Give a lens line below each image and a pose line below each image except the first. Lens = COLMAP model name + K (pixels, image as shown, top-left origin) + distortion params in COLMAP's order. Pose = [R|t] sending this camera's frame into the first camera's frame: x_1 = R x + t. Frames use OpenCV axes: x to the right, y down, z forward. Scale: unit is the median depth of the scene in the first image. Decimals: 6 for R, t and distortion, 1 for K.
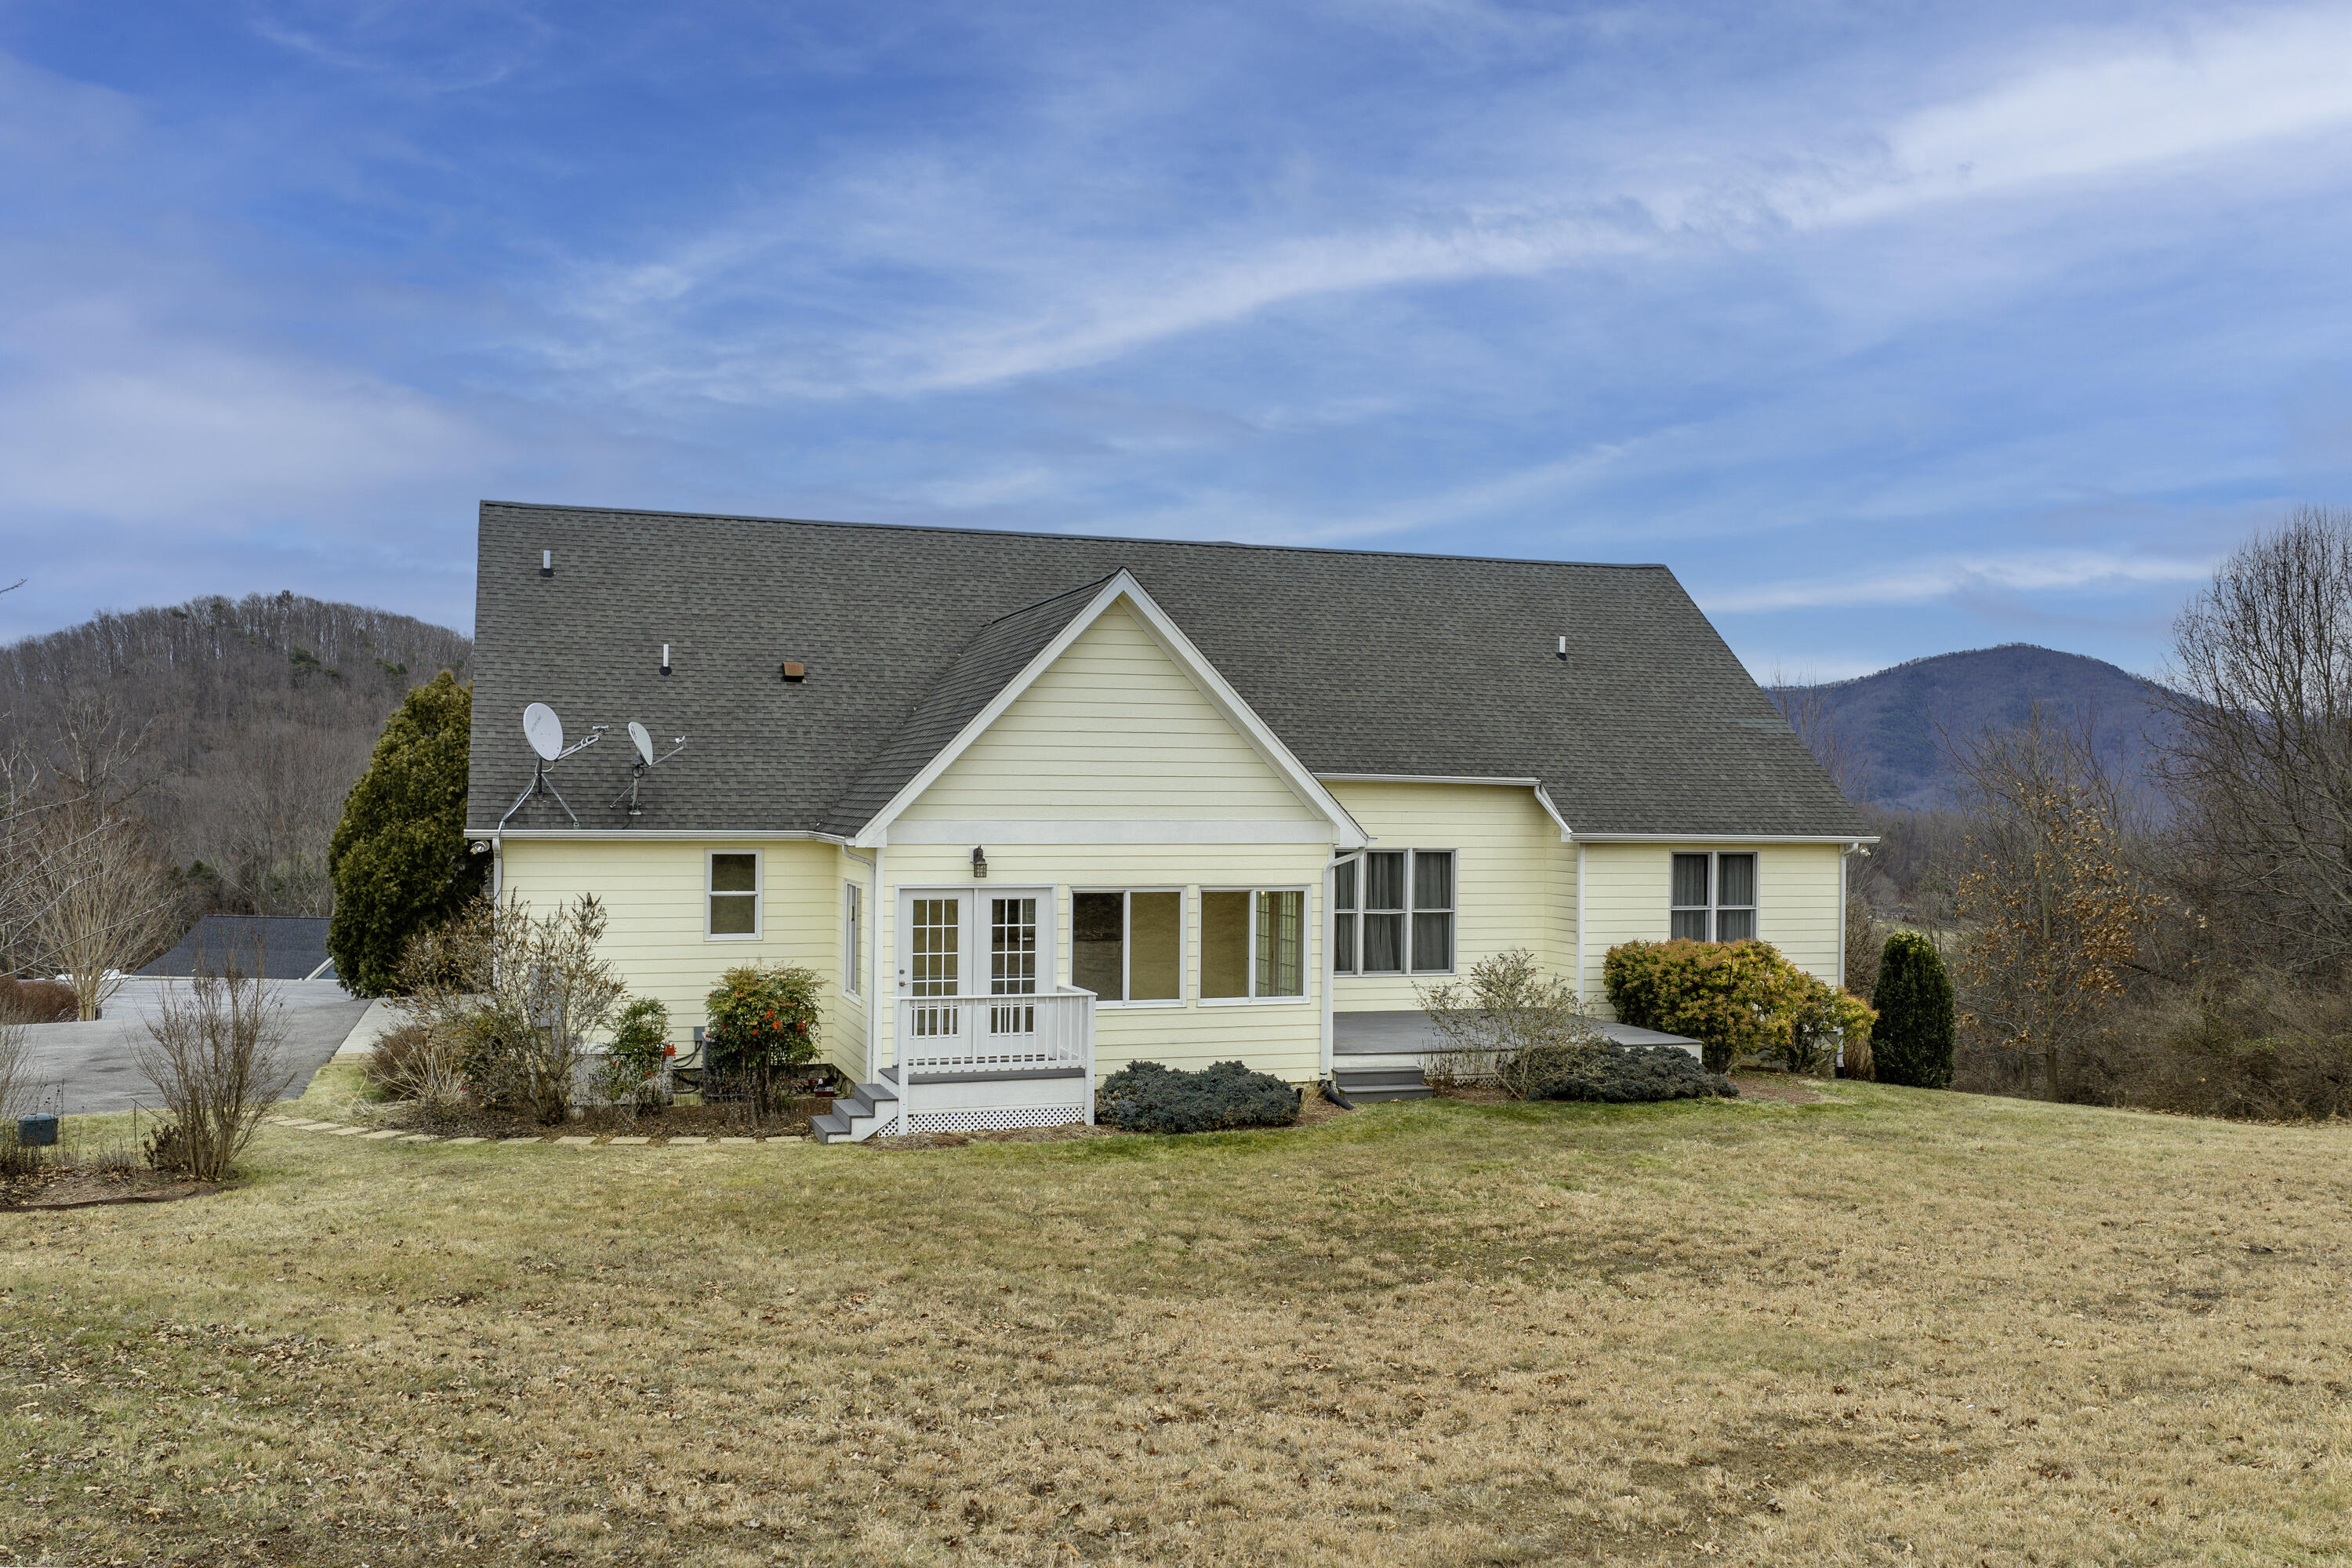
lens RADIAL K [[1965.1, 0, 1176.0], [0, 1965.1, 784.0], [0, 0, 1]] dist [0.001834, 0.001163]
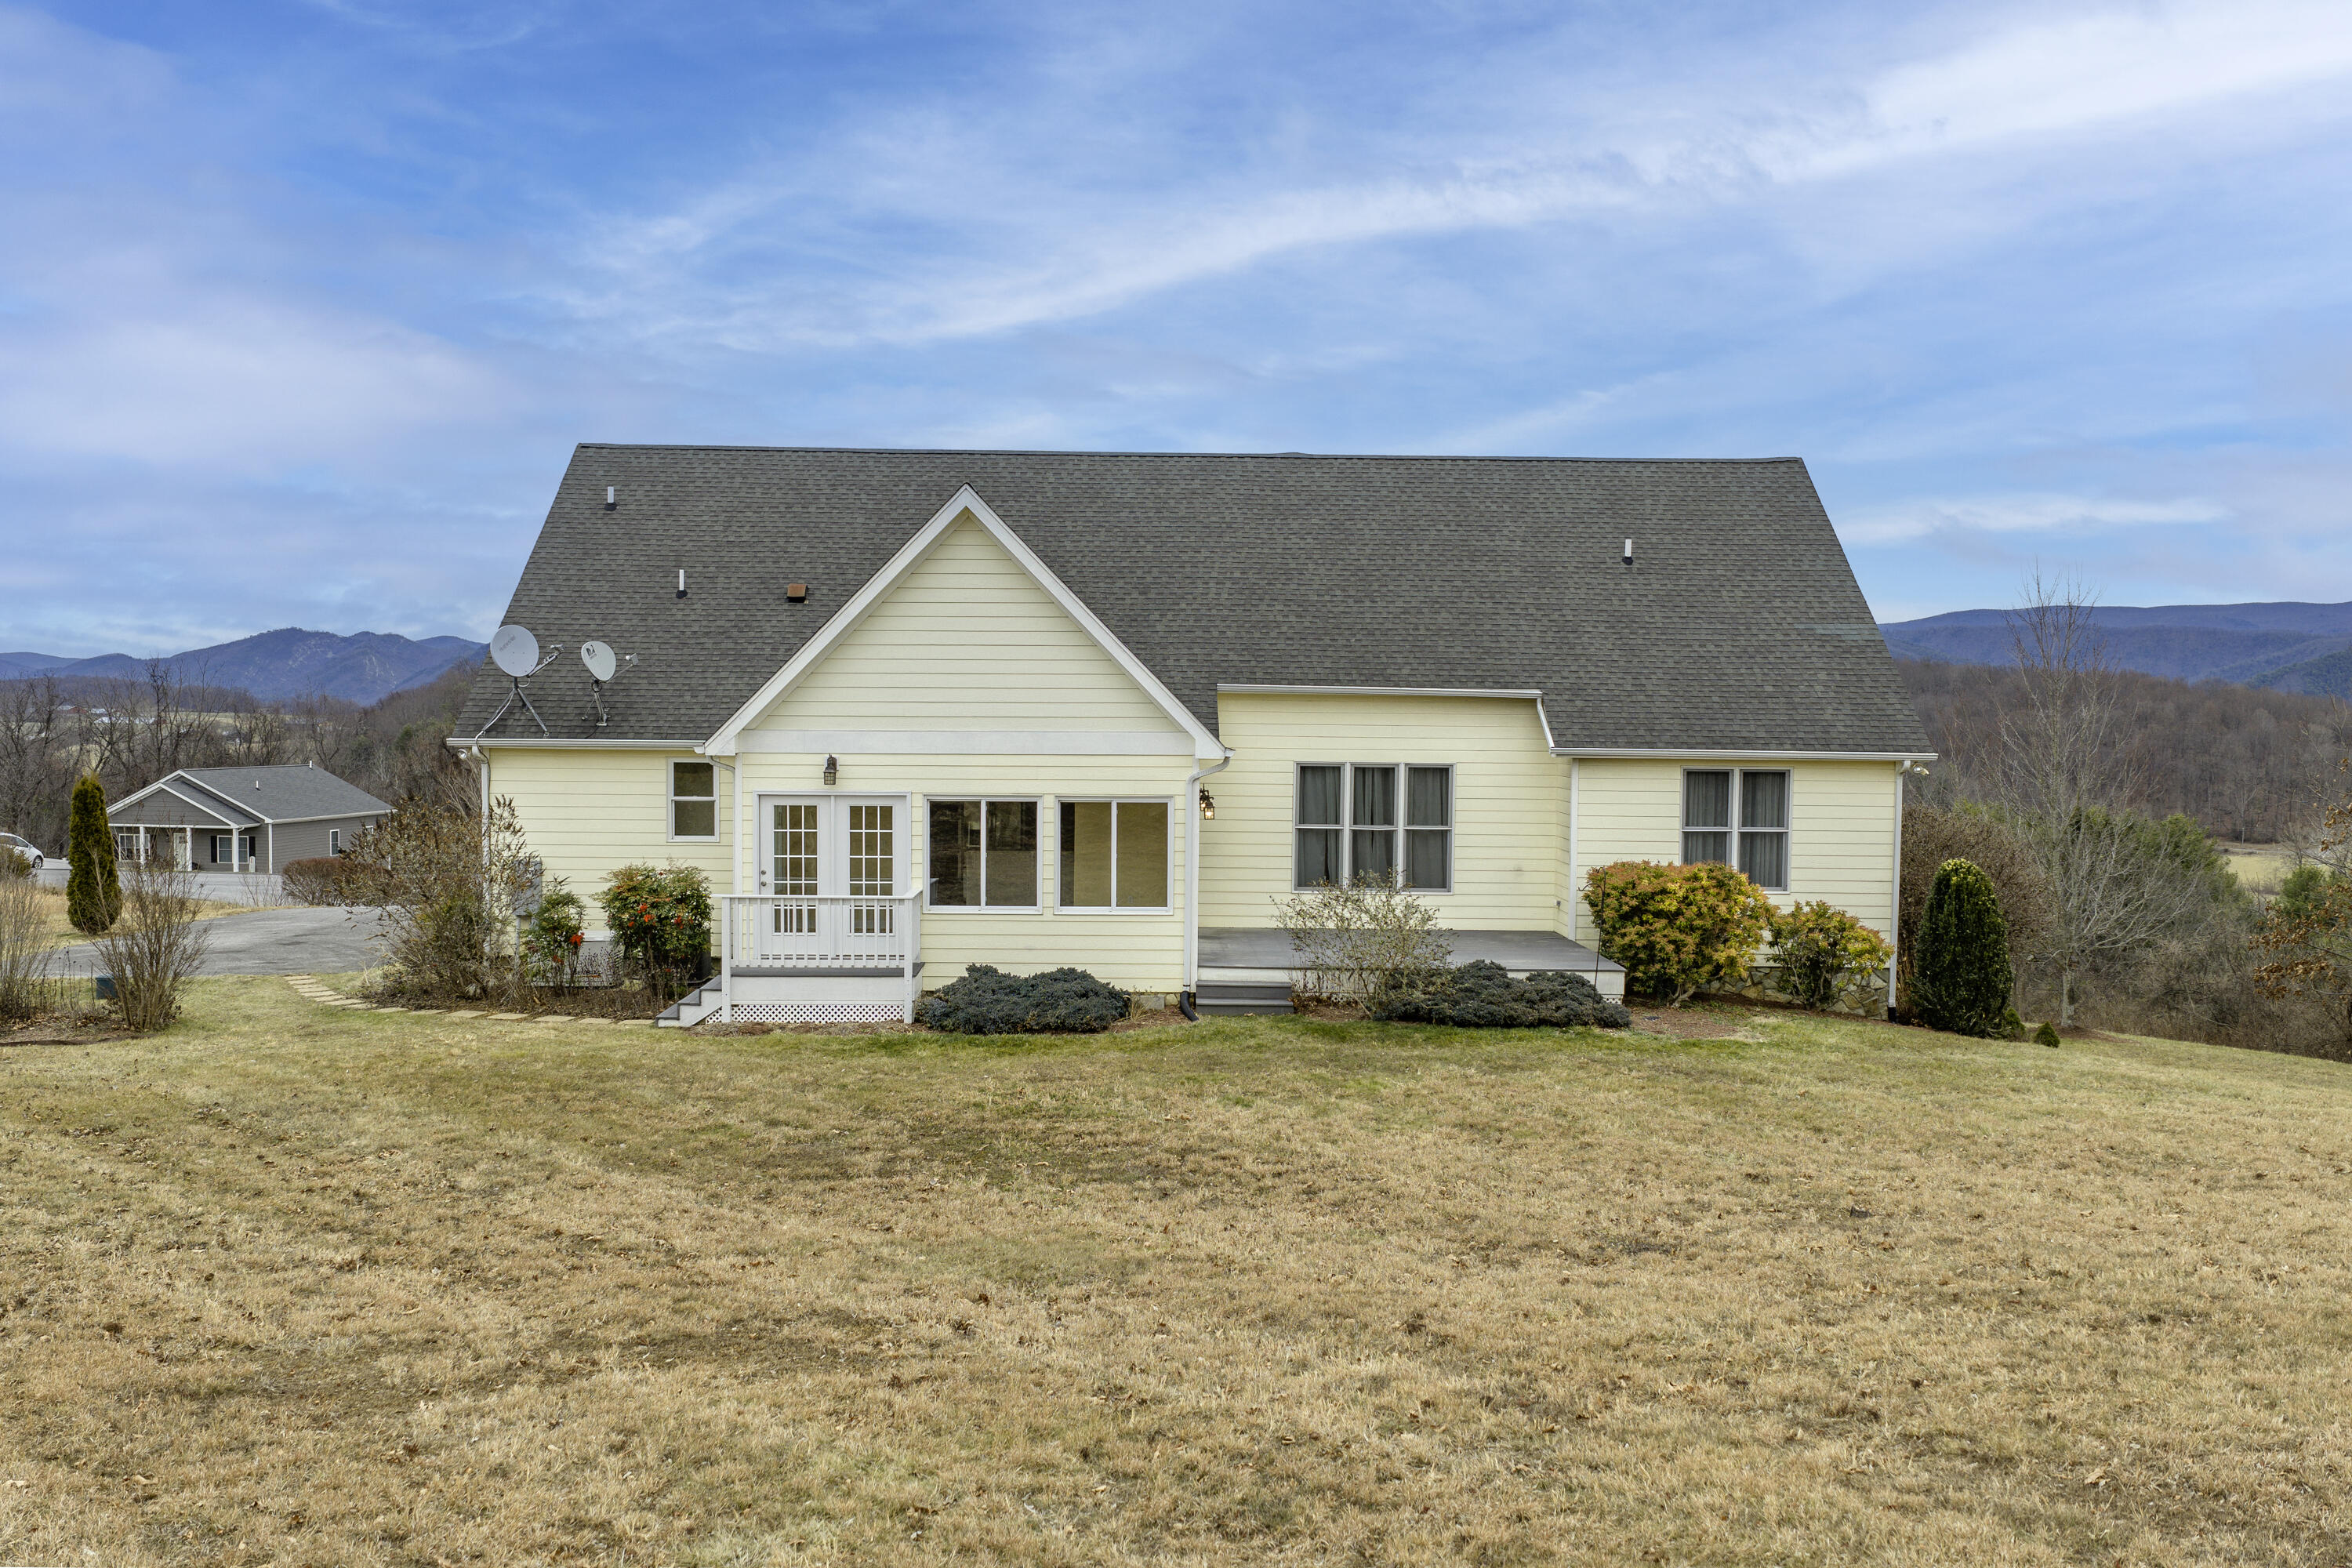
lens RADIAL K [[1965.1, 0, 1176.0], [0, 1965.1, 784.0], [0, 0, 1]] dist [0.001834, 0.001163]
pose [[0.953529, 0.009433, -0.301153, 0.354487], [0.002298, 0.999253, 0.038575, 0.006316], [0.301292, -0.037474, 0.952795, 0.048532]]
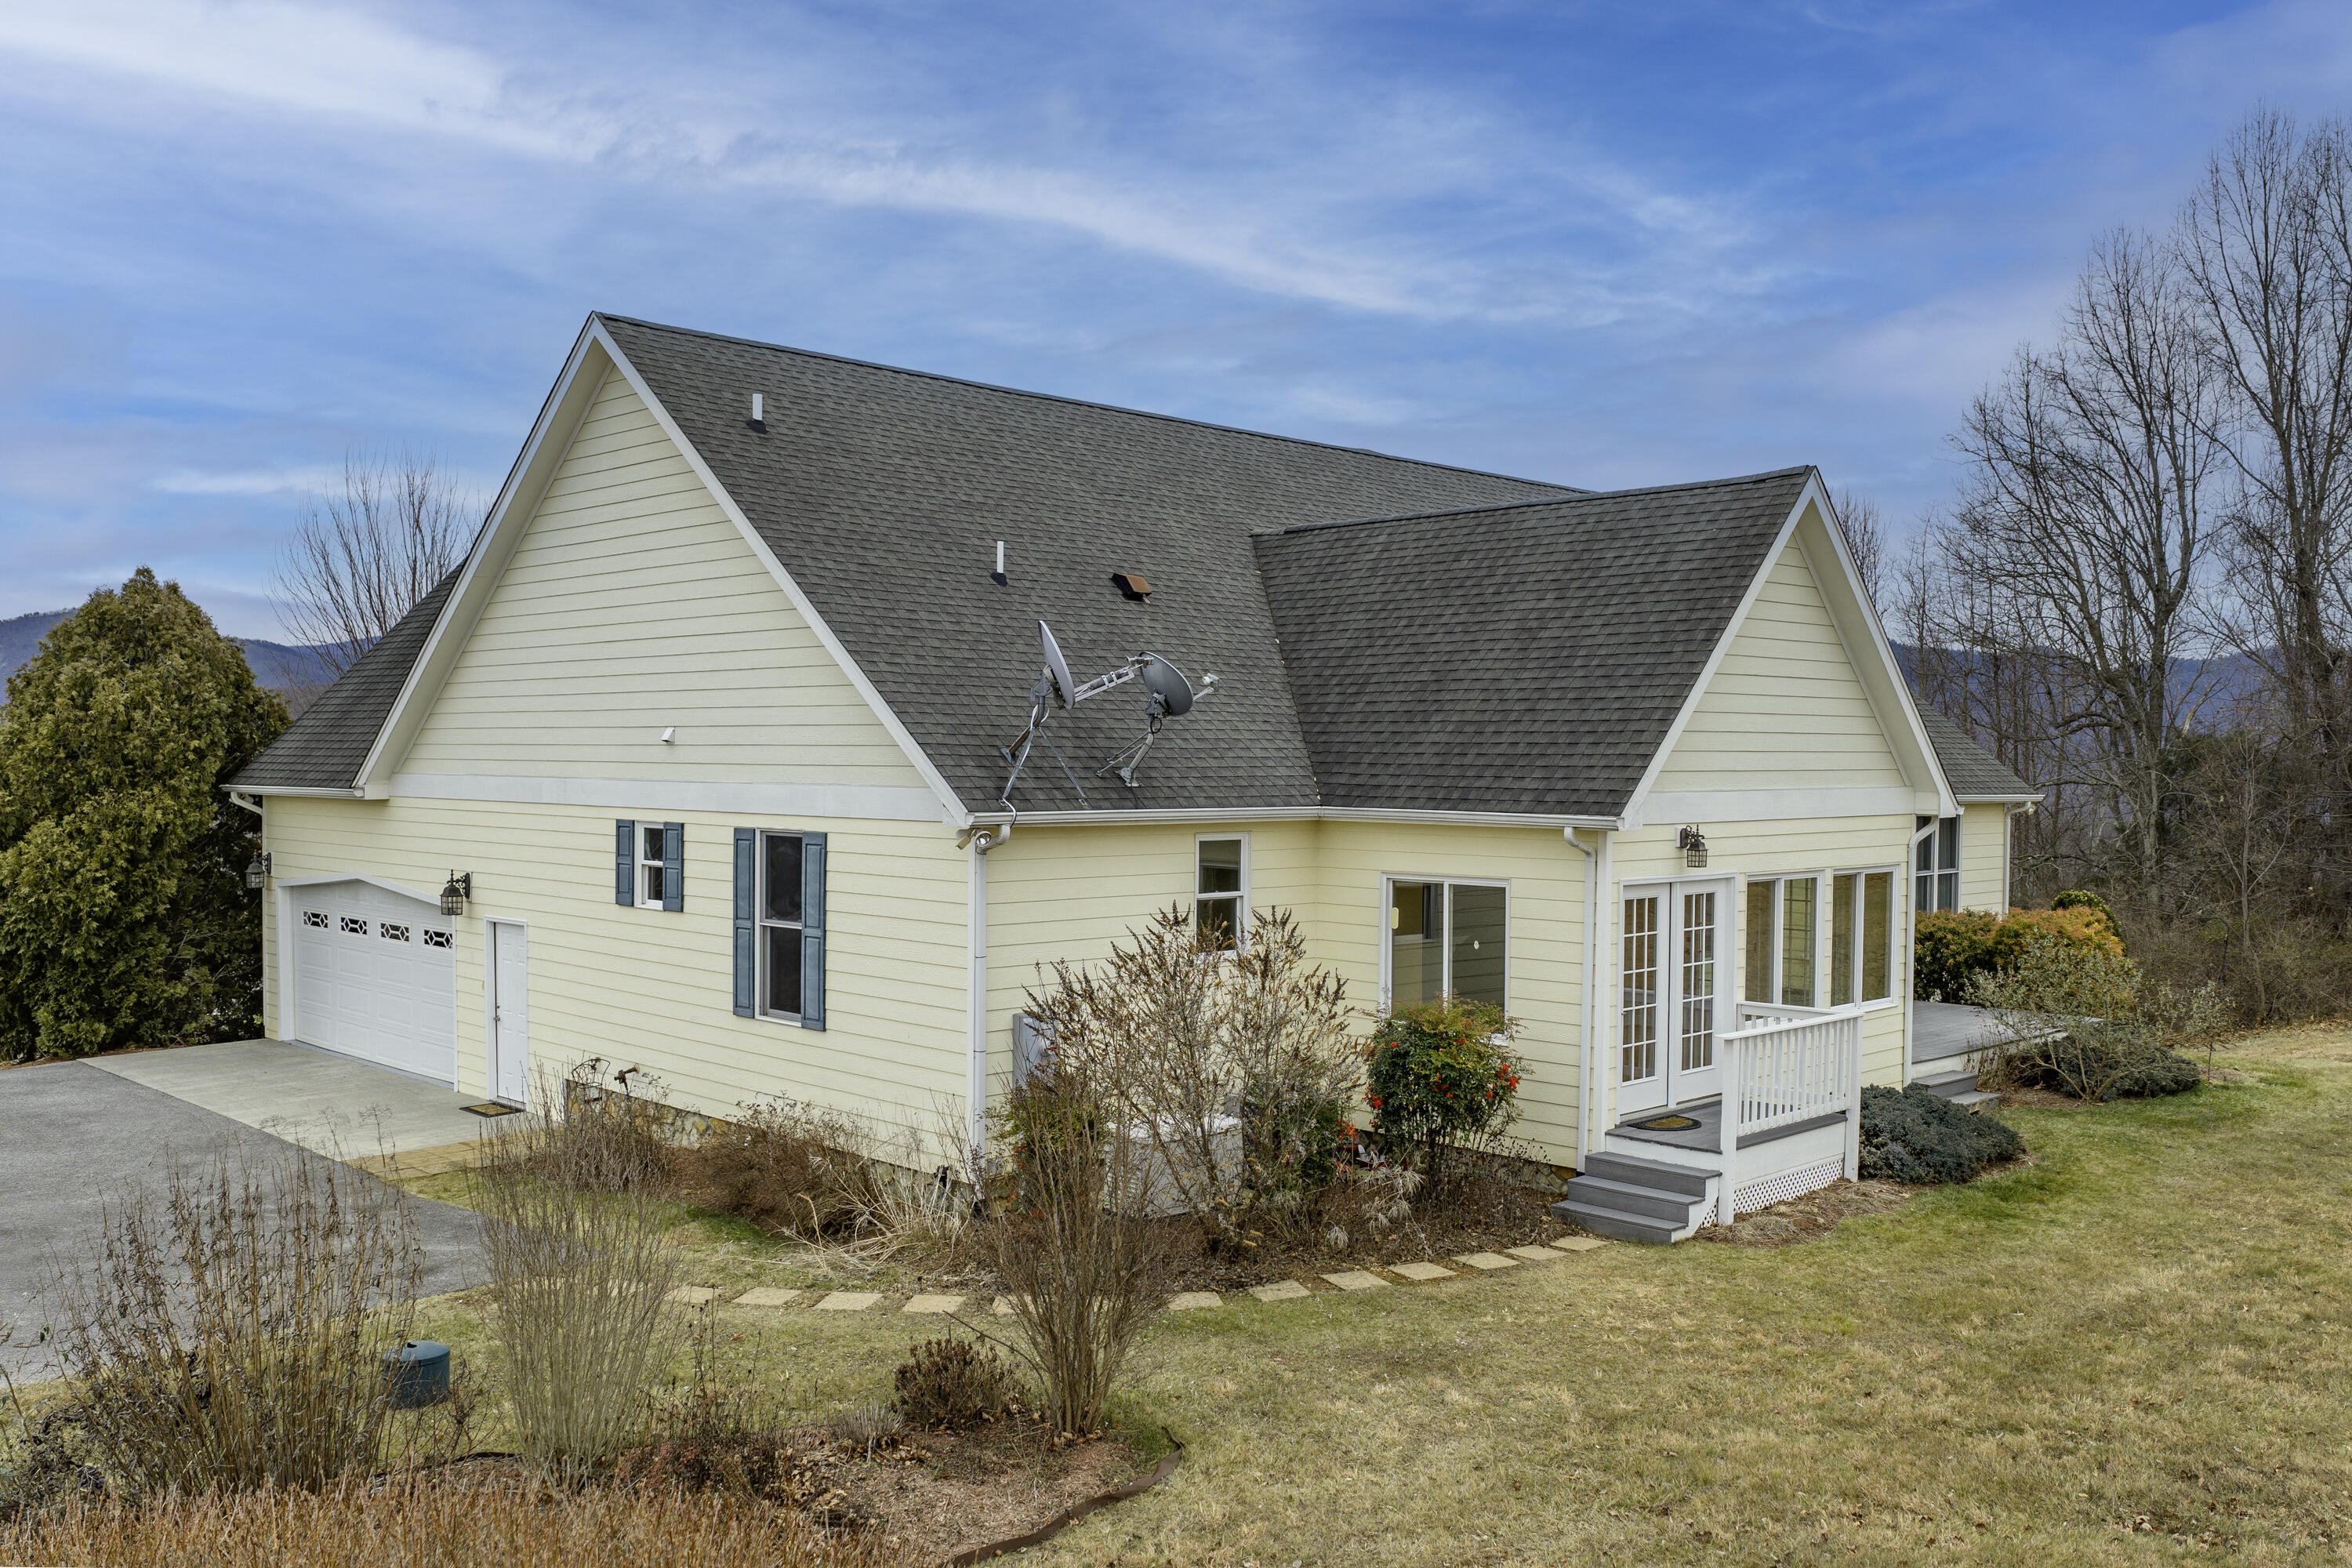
lens RADIAL K [[1965.1, 0, 1176.0], [0, 1965.1, 784.0], [0, 0, 1]] dist [0.001834, 0.001163]
pose [[0.895465, -0.005727, 0.445096, -0.555825], [-0.004832, 0.999733, 0.022584, -0.000881], [-0.445106, -0.022373, 0.895198, 0.370062]]
